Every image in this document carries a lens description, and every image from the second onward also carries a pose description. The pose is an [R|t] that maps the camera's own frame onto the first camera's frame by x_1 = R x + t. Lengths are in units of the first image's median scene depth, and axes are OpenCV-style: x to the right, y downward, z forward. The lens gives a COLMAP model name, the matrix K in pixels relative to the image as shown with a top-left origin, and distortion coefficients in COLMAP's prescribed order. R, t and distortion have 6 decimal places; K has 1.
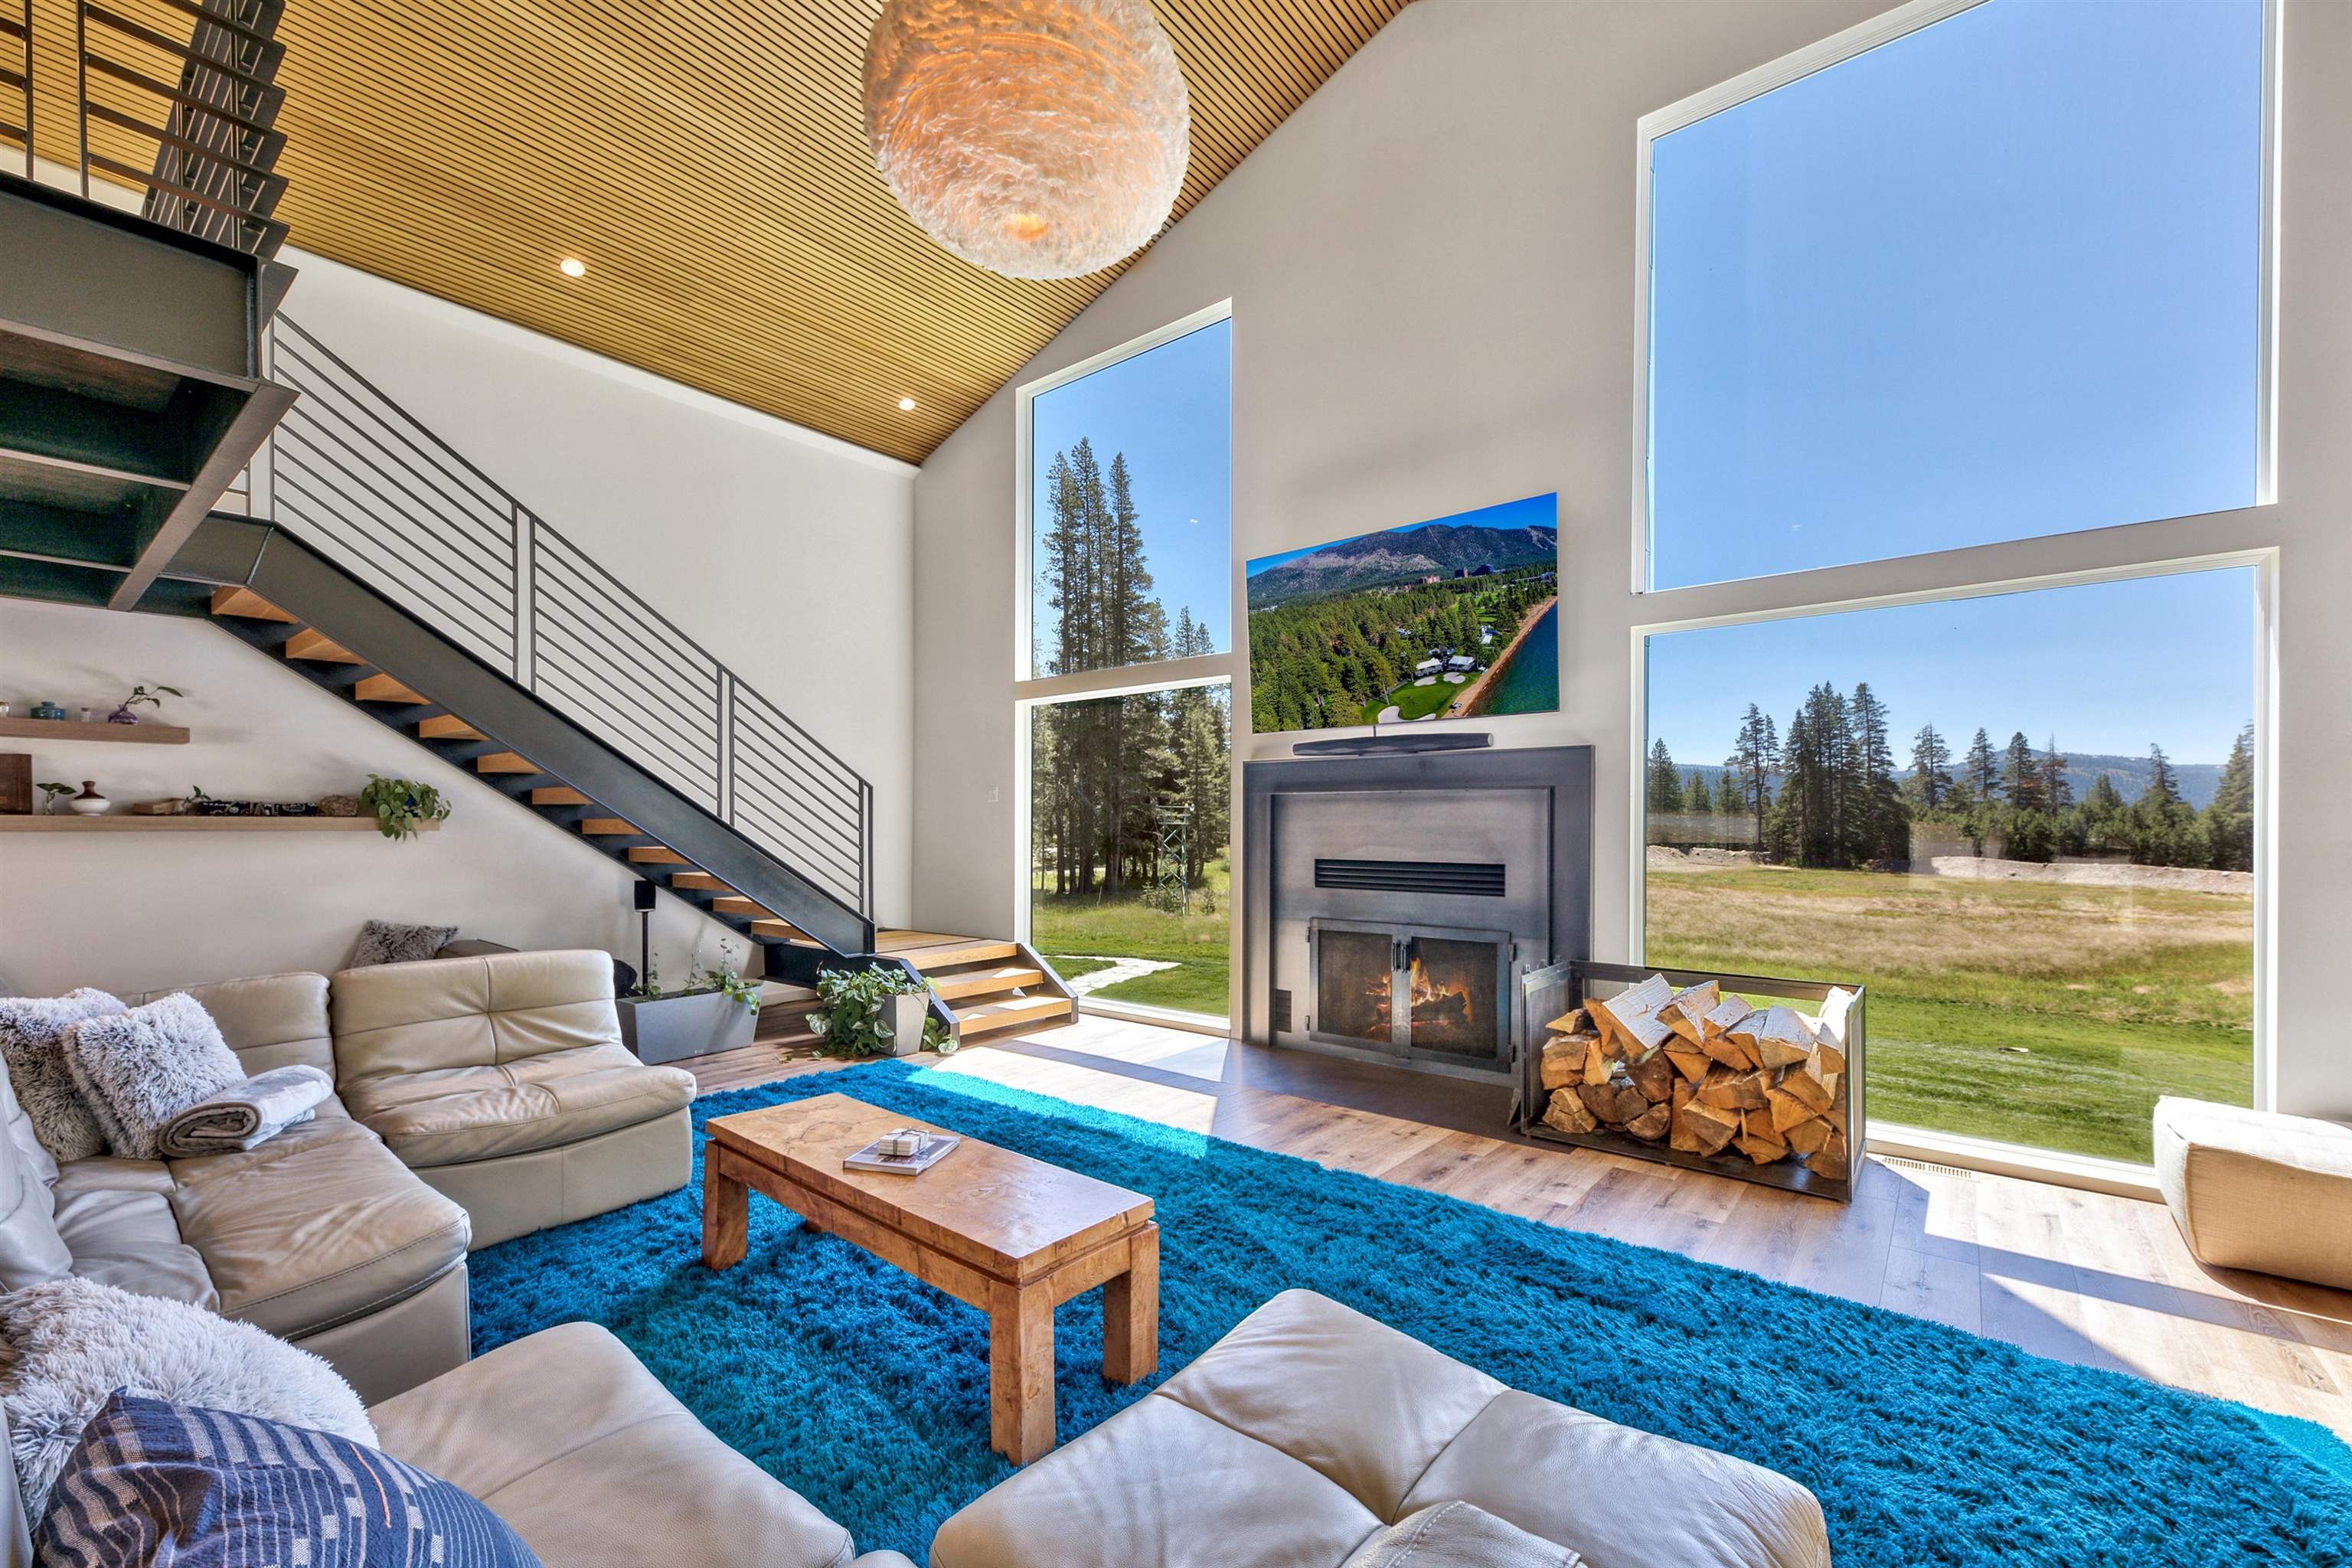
lens RADIAL K [[971.6, 0, 1162.1], [0, 971.6, 824.3], [0, 0, 1]] dist [0.009757, -0.000310]
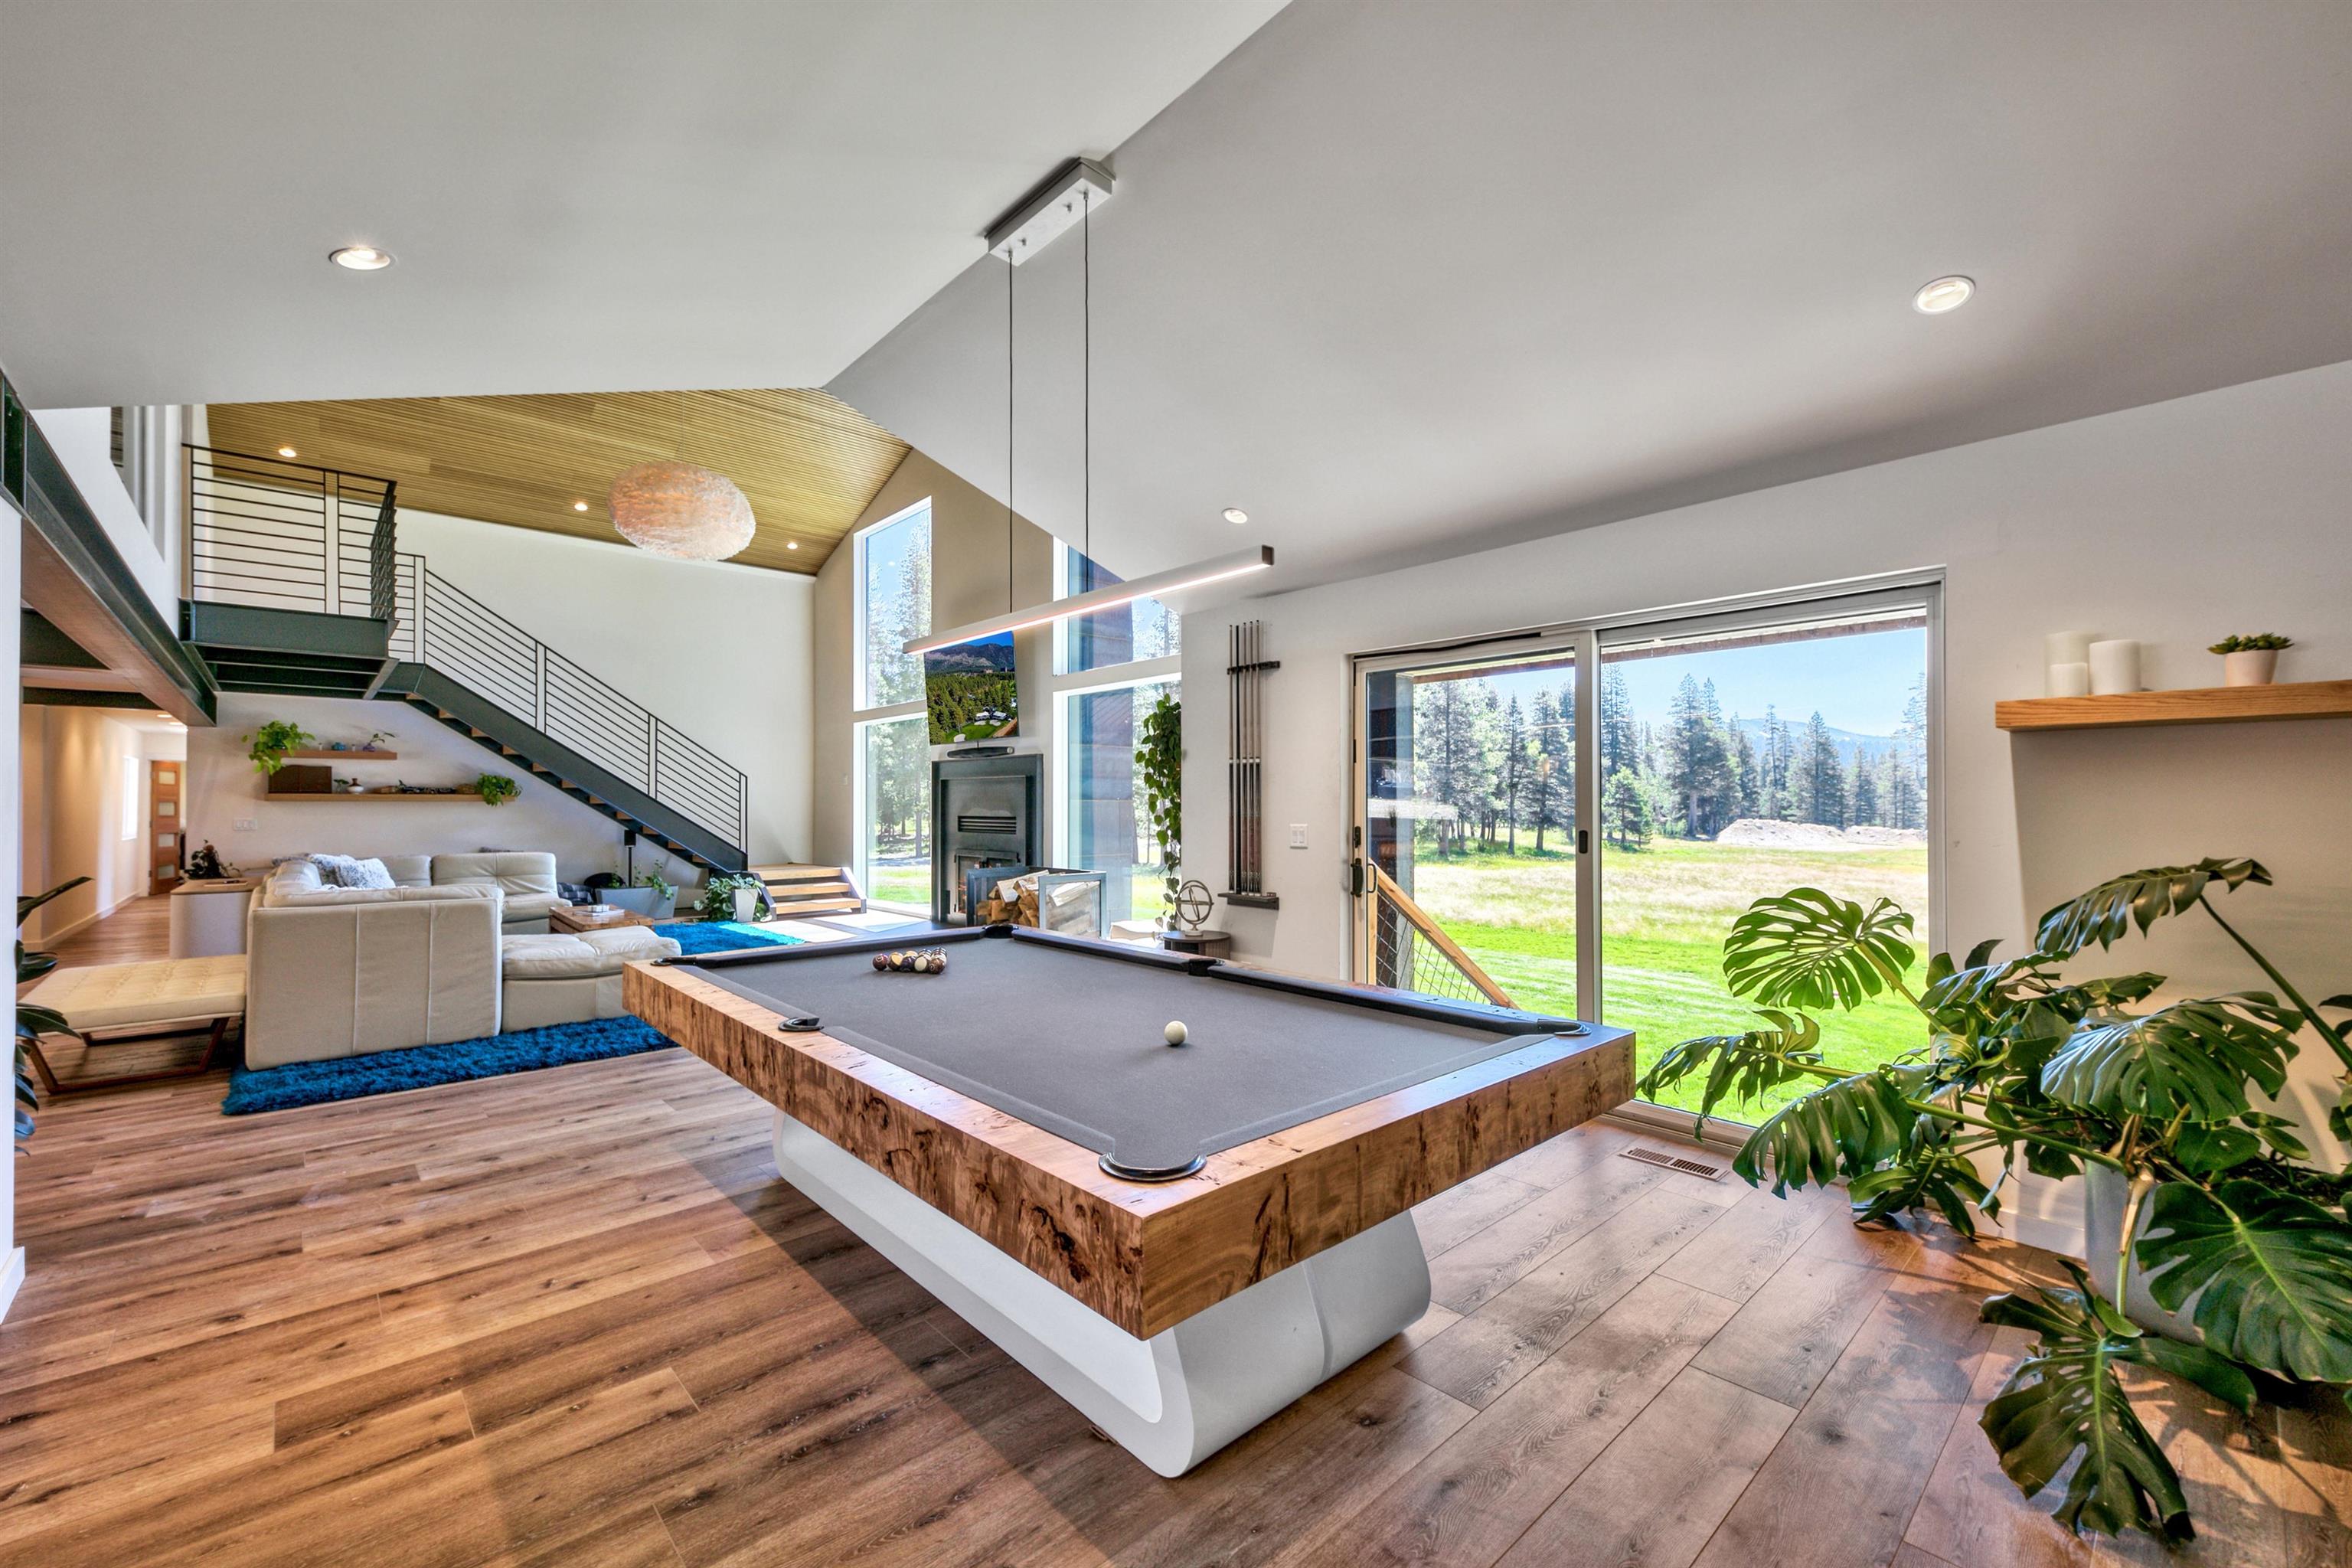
lens RADIAL K [[971.6, 0, 1197.8], [0, 971.6, 792.5], [0, 0, 1]] dist [0.009757, -0.000310]
pose [[0.991269, -0.003895, -0.131801, 0.868060], [0.002426, 0.999933, -0.011303, 0.013637], [0.131836, 0.010884, 0.991212, -0.748025]]
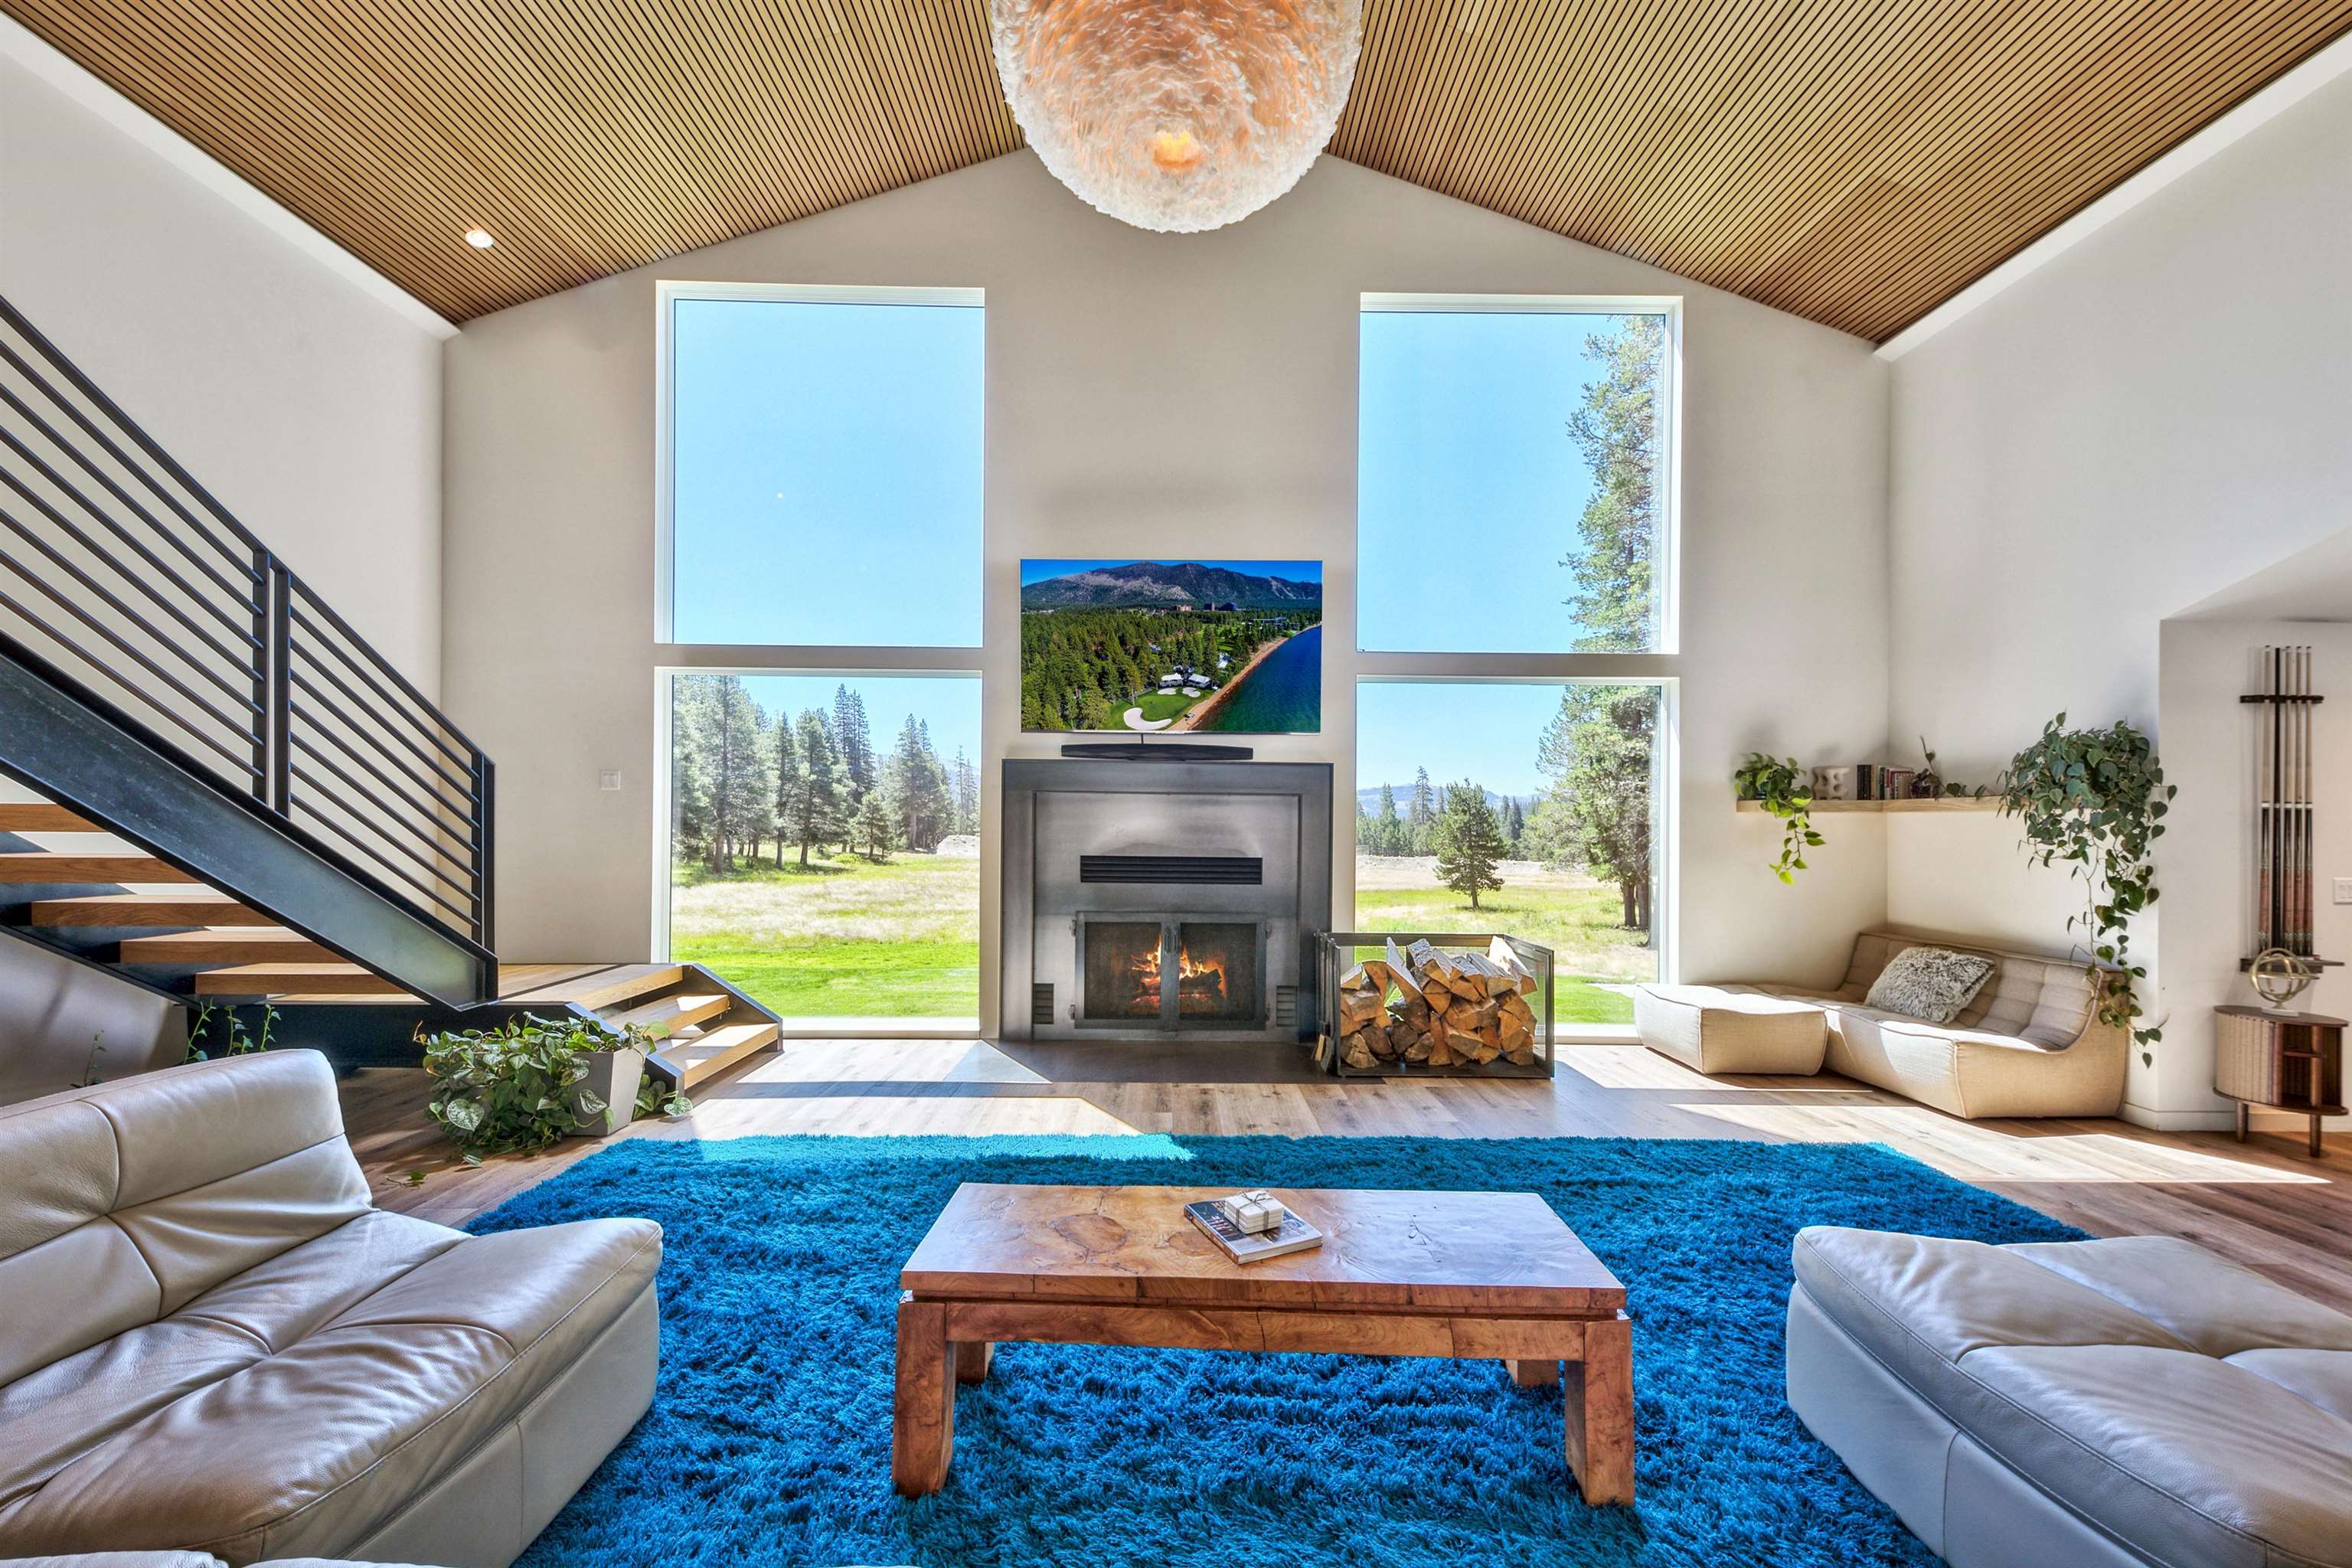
lens RADIAL K [[864.3, 0, 1176.7], [0, 864.3, 824.5], [0, 0, 1]] dist [-0.000547, -0.000321]
pose [[0.768771, 0.002097, 0.639521, -0.362188], [-0.005218, 0.999982, 0.002993, 0.000625], [-0.639503, -0.005638, 0.768768, 0.228293]]
